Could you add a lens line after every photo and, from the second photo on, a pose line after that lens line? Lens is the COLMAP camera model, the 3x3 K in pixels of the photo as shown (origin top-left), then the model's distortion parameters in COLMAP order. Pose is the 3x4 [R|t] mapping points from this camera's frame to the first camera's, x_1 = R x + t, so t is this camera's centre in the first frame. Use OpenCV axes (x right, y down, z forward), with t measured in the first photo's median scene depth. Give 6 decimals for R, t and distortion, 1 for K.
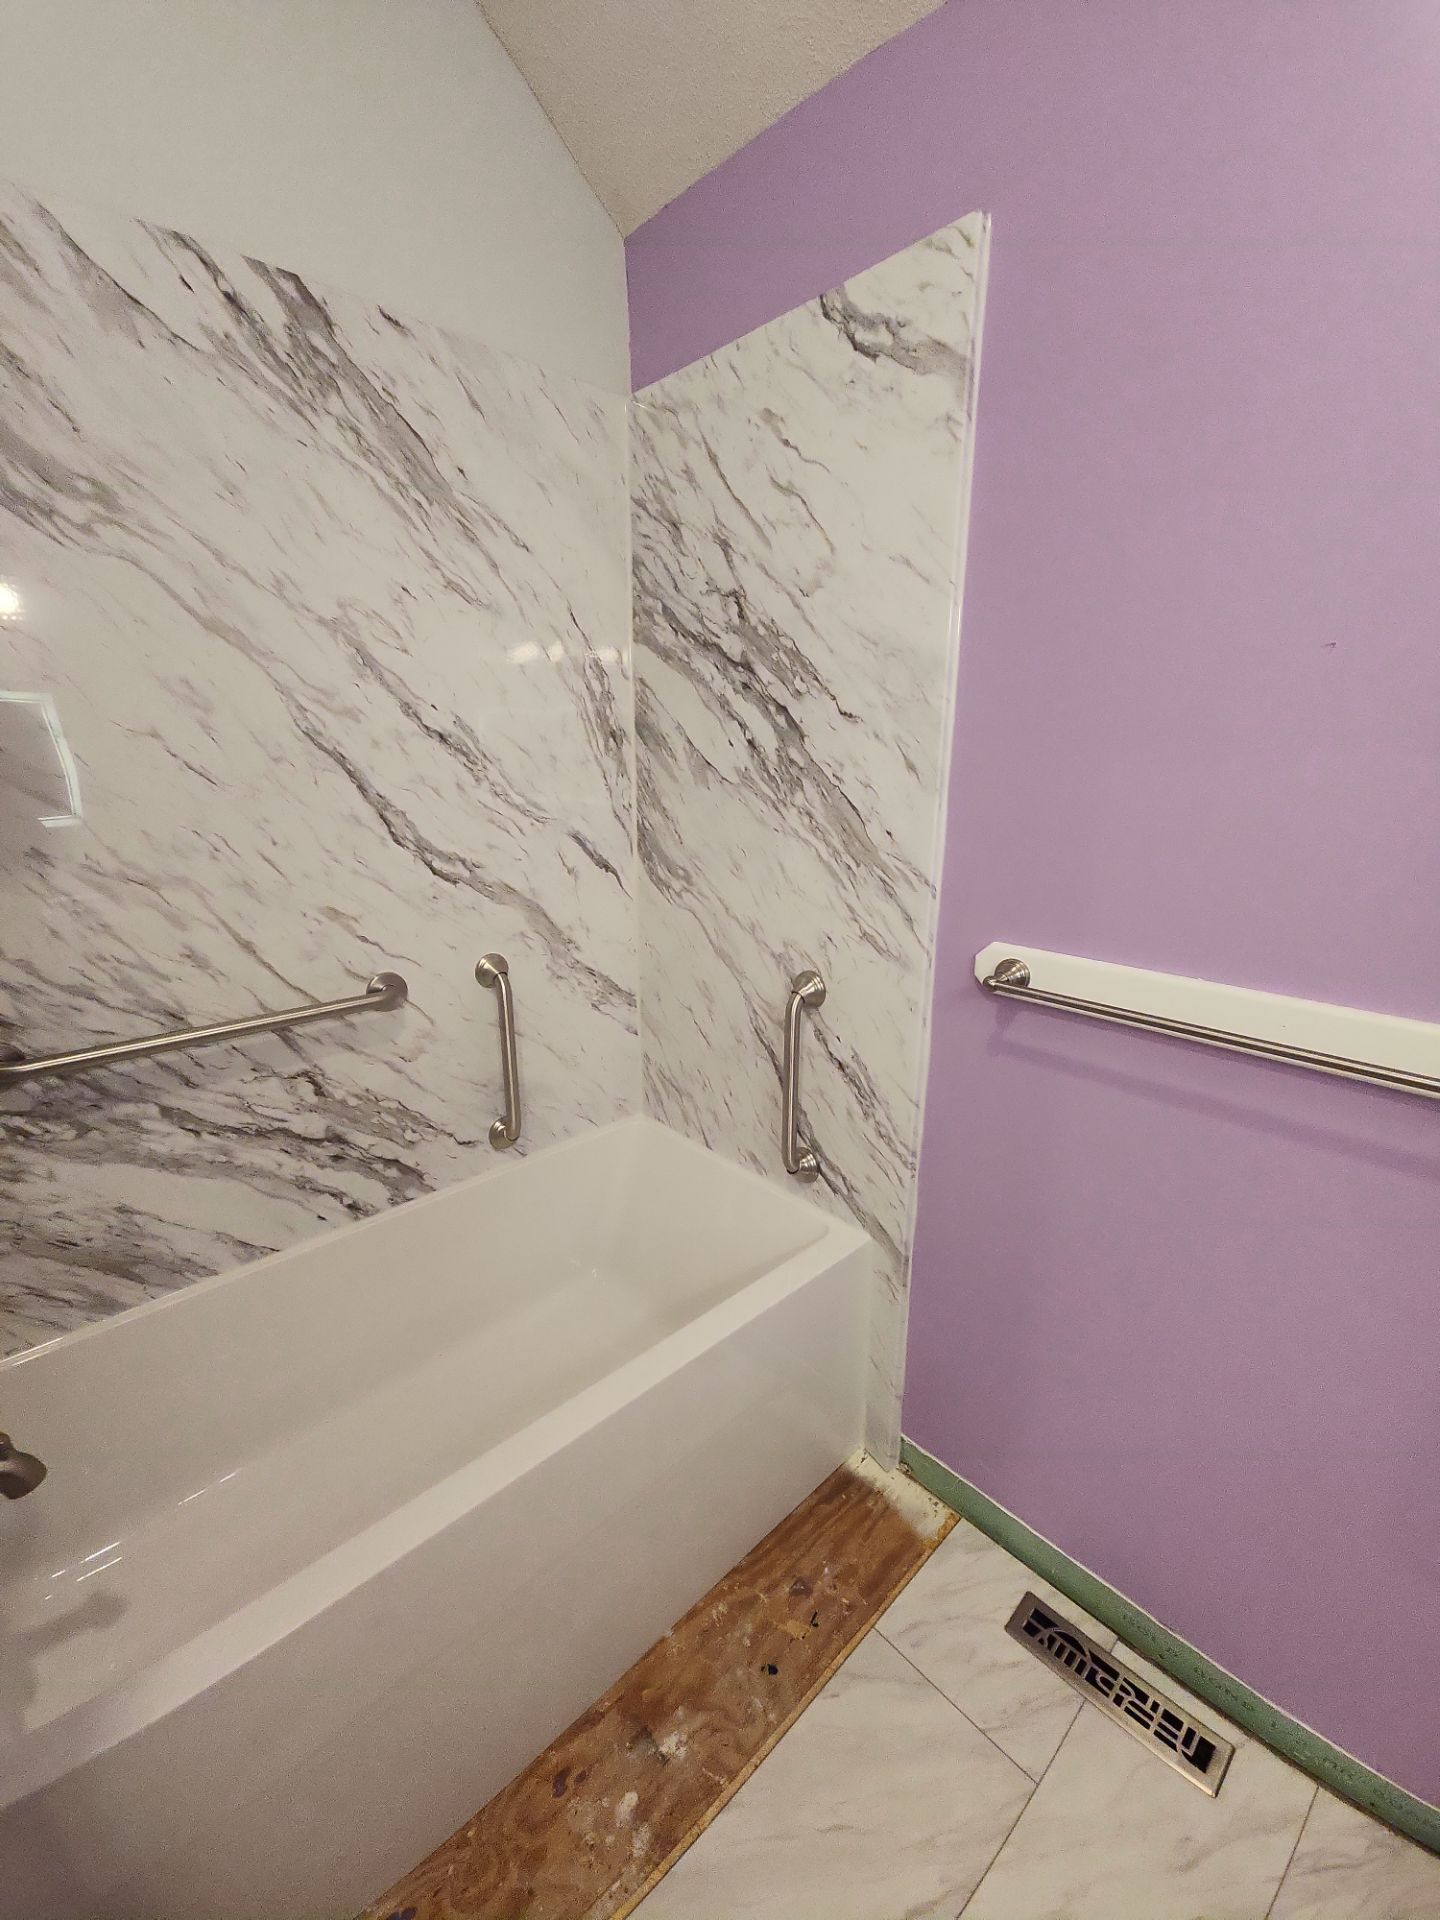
lens RADIAL K [[783.5, 0, 720.8], [0, 783.5, 961.7], [0, 0, 1]] dist [0.002972, -0.000080]
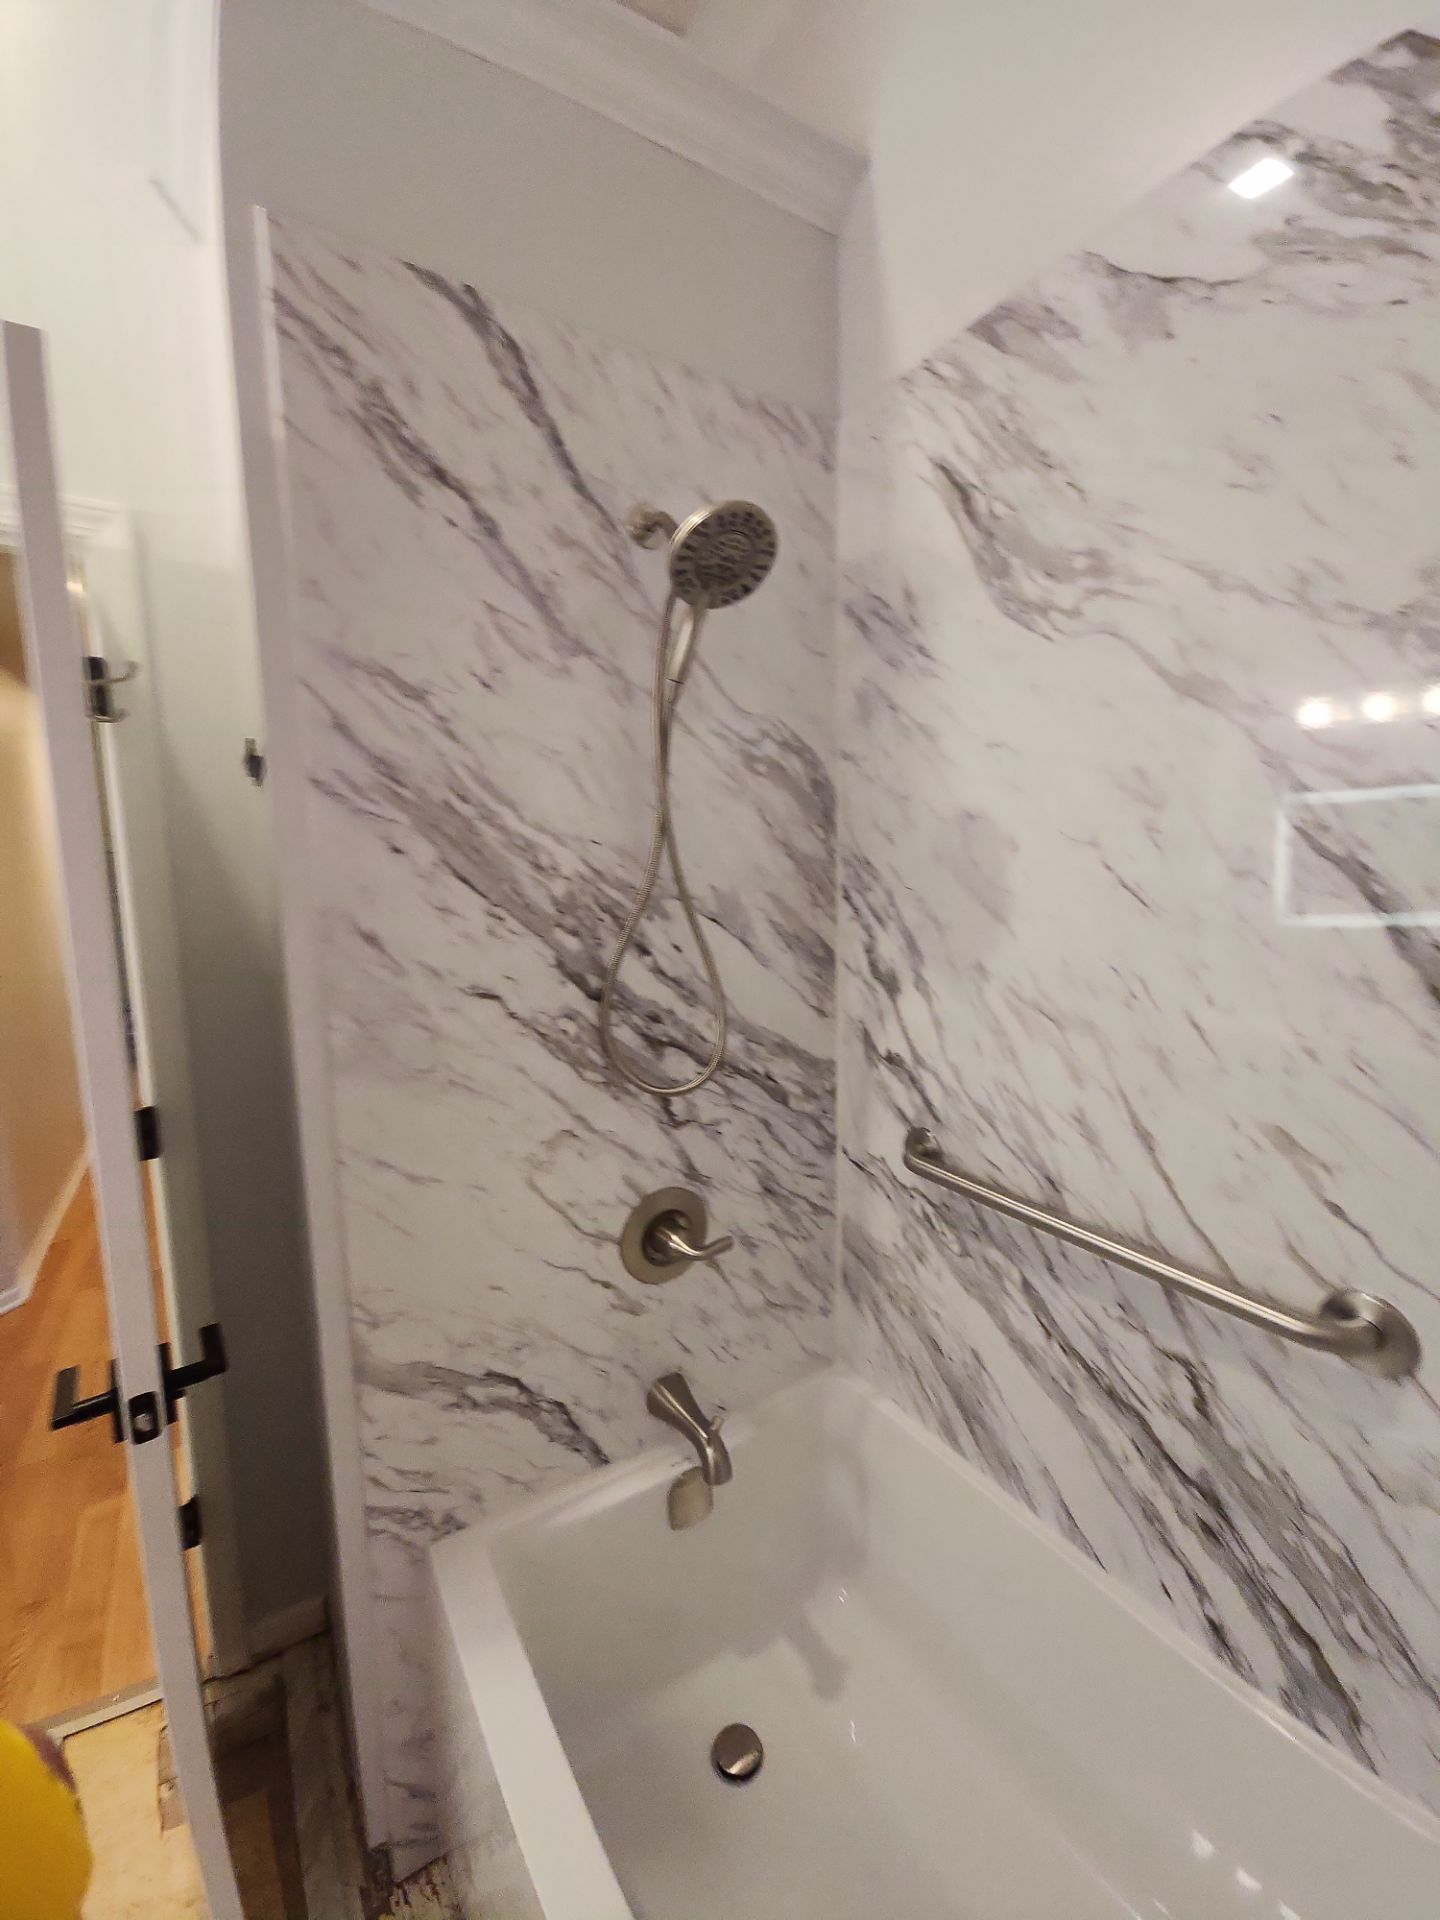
lens RADIAL K [[780.0, 0, 720.9], [0, 780.0, 958.2], [0, 0, 1]] dist [0.013206, -0.009672]
pose [[-0.190464, 0.117193, -0.974674, 0.107909], [-0.236142, 0.958227, 0.161361, -0.175771], [0.952870, 0.260895, -0.154833, 0.644912]]
